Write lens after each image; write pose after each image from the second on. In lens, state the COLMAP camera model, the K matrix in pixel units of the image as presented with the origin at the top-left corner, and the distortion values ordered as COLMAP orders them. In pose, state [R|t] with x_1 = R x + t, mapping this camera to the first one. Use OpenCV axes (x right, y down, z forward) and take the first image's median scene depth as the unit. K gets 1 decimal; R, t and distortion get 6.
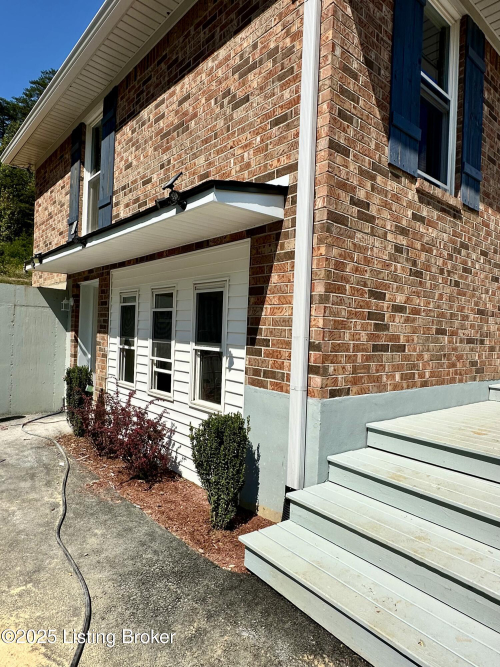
lens RADIAL K [[415.5, 0, 250.1], [0, 415.5, 332.6], [0, 0, 1]] dist [0.001839, -0.000537]
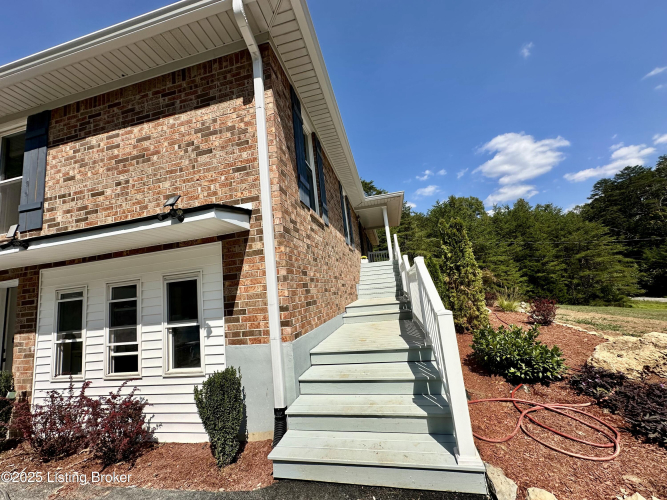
lens RADIAL K [[265.5, 0, 332.0], [0, 265.5, 250.9], [0, 0, 1]] dist [-0.001780, 0.000592]
pose [[0.790819, -0.029957, 0.611317, -0.250993], [0.132287, 0.983559, -0.122932, -0.027485], [-0.597584, 0.178086, 0.781780, 0.044833]]
